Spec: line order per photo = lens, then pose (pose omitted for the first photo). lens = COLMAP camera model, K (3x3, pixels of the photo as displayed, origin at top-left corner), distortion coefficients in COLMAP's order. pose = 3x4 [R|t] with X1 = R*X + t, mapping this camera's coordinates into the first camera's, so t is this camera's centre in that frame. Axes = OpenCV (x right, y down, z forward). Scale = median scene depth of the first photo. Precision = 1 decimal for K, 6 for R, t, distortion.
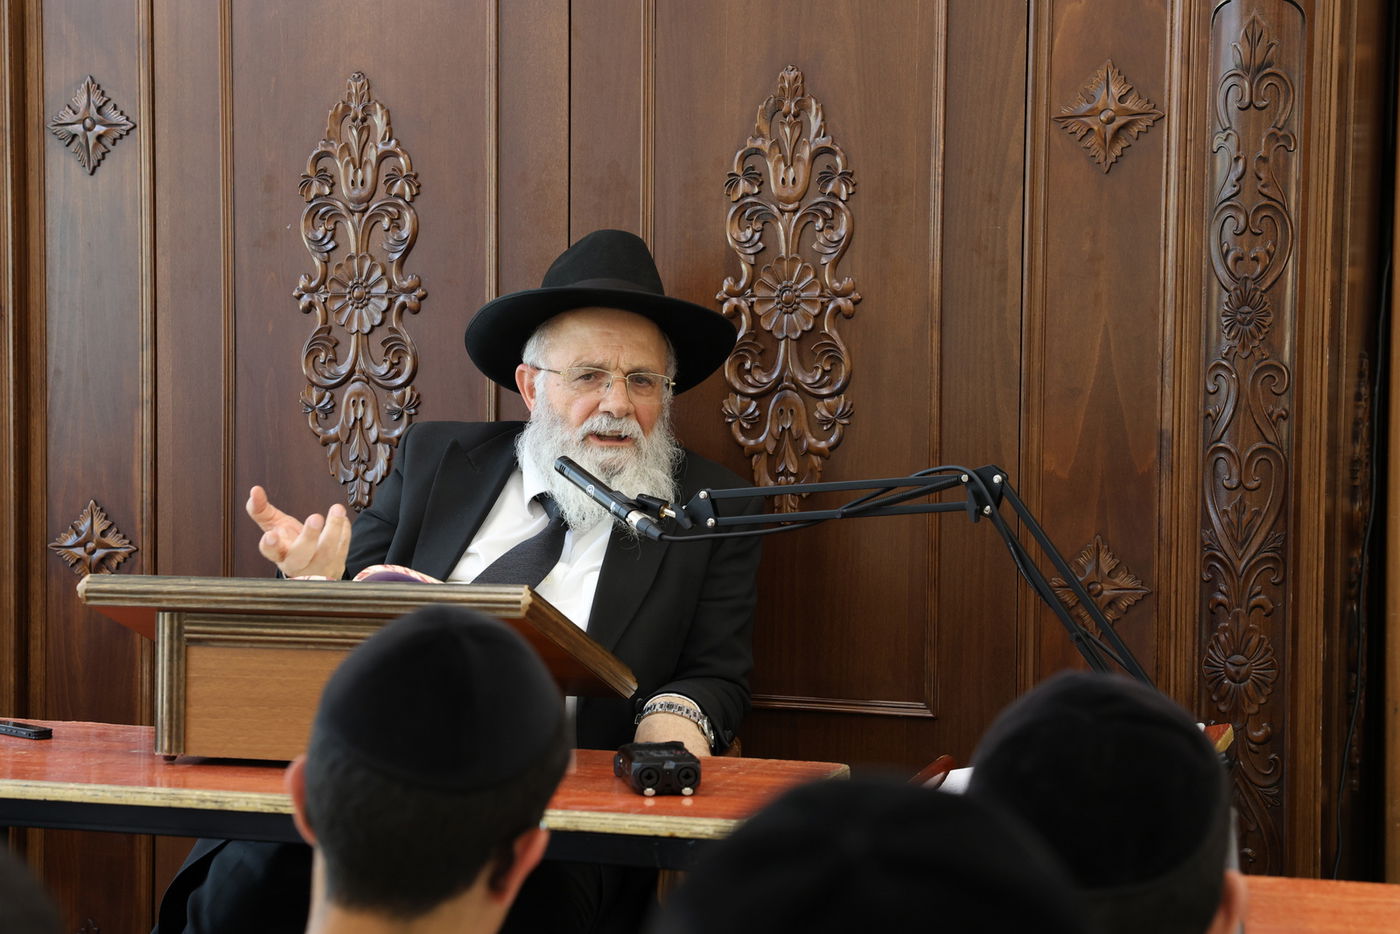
lens RADIAL K [[2860.2, 0, 695.3], [0, 2860.2, 484.6], [0, 0, 1]] dist [0.277298, -0.148549]
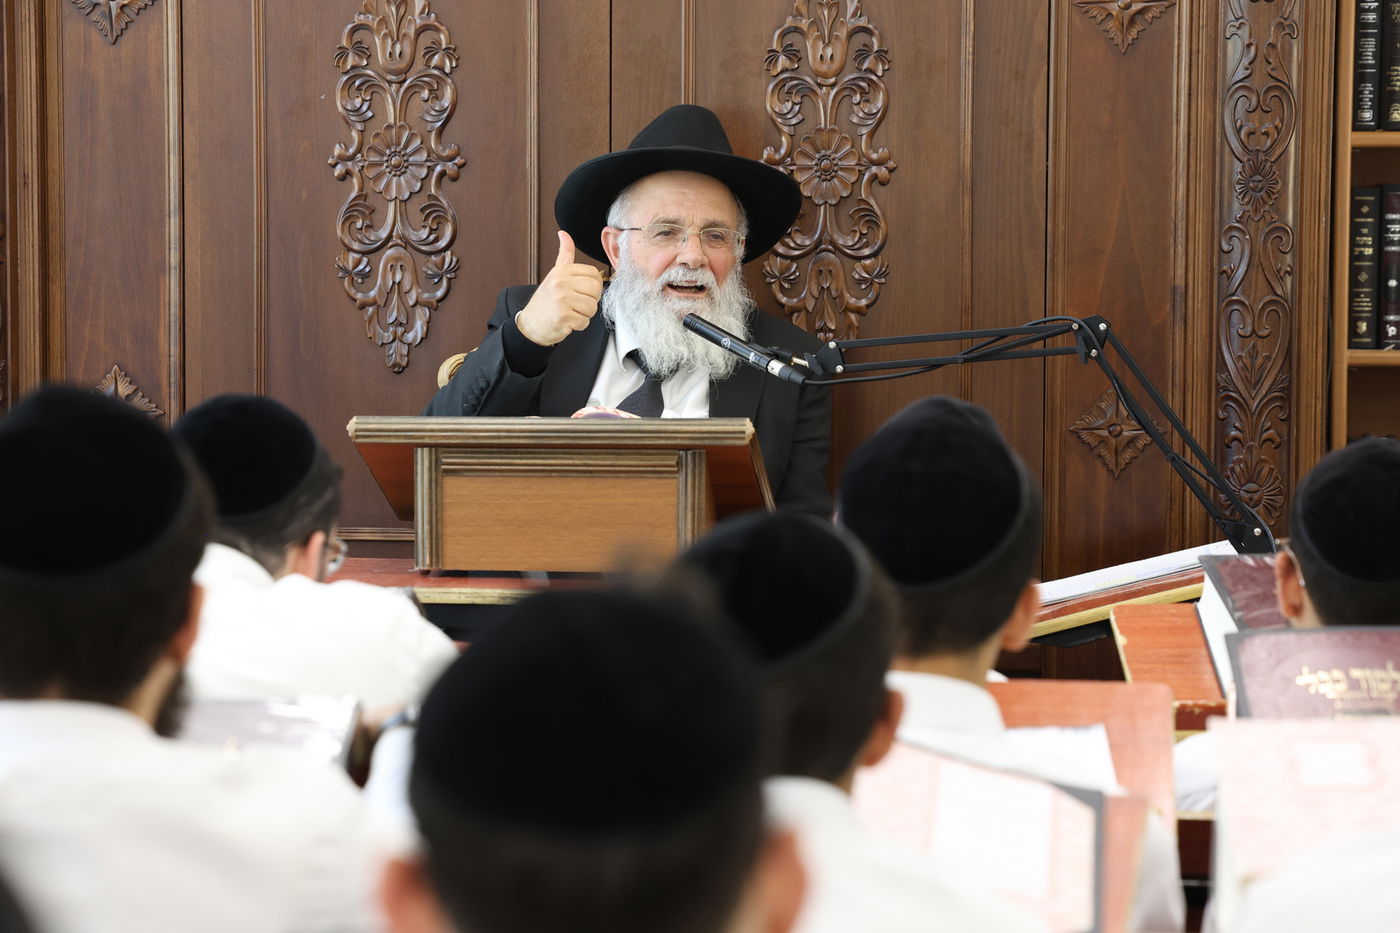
lens RADIAL K [[4603.3, 0, 700.0], [0, 4603.3, 466.5], [0, 0, 1]] dist [0.246442, 4.791816]
pose [[0.981128, -0.016443, 0.192659, -0.349880], [0.013333, 0.999759, 0.017426, 0.016726], [-0.192899, -0.014528, 0.981111, -0.690665]]
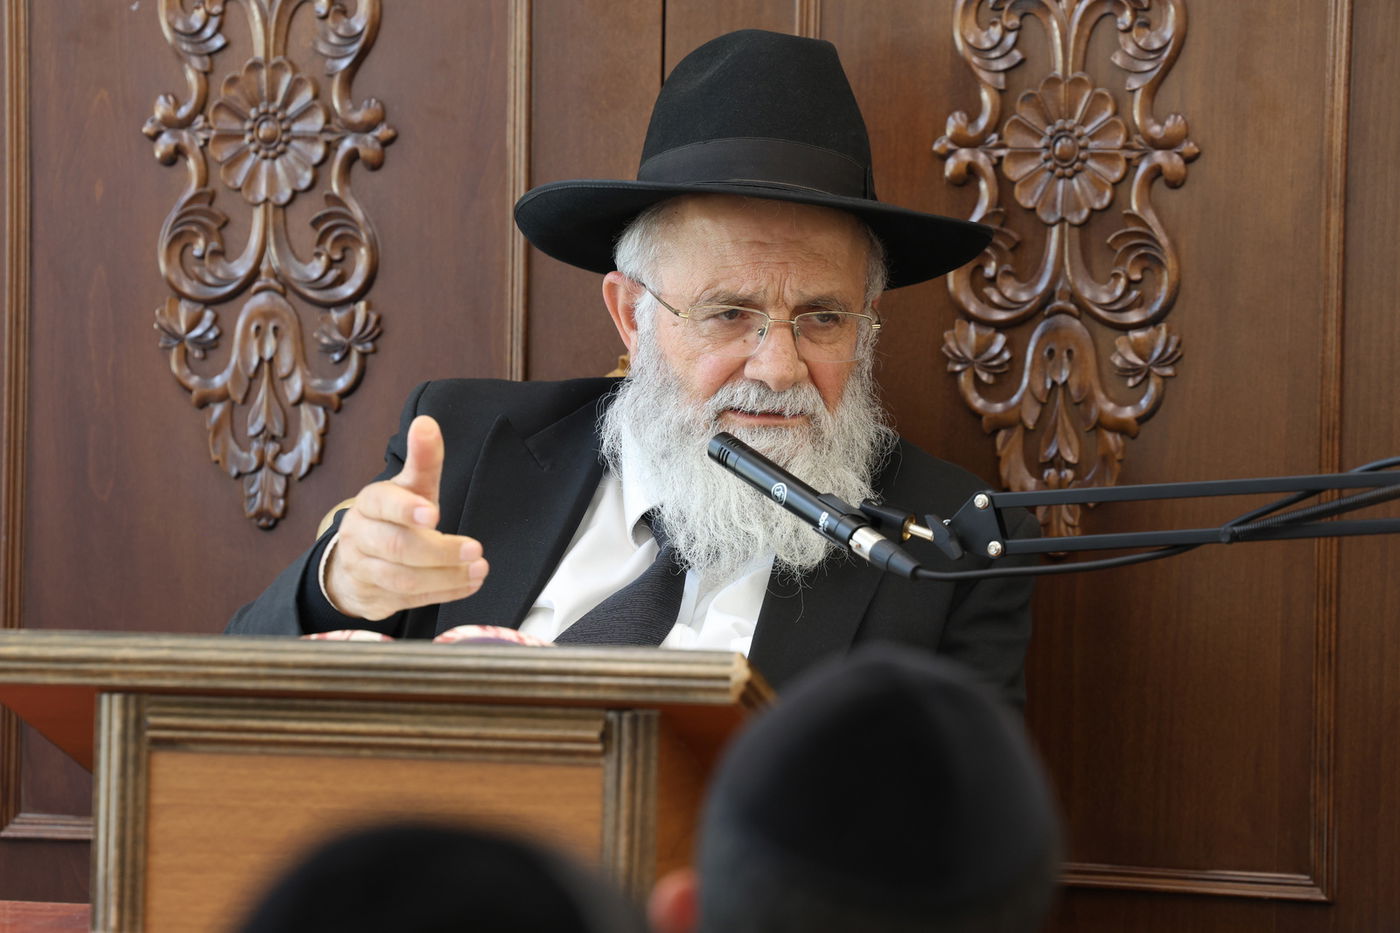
lens RADIAL K [[6901.3, 0, 700.0], [0, 6901.3, 466.5], [0, 0, 1]] dist [1.000112, 16.805985]
pose [[0.998131, 0.005651, 0.060843, -0.121400], [-0.005575, 0.999983, -0.001409, -0.001027], [-0.060850, 0.001067, 0.998146, -0.350739]]
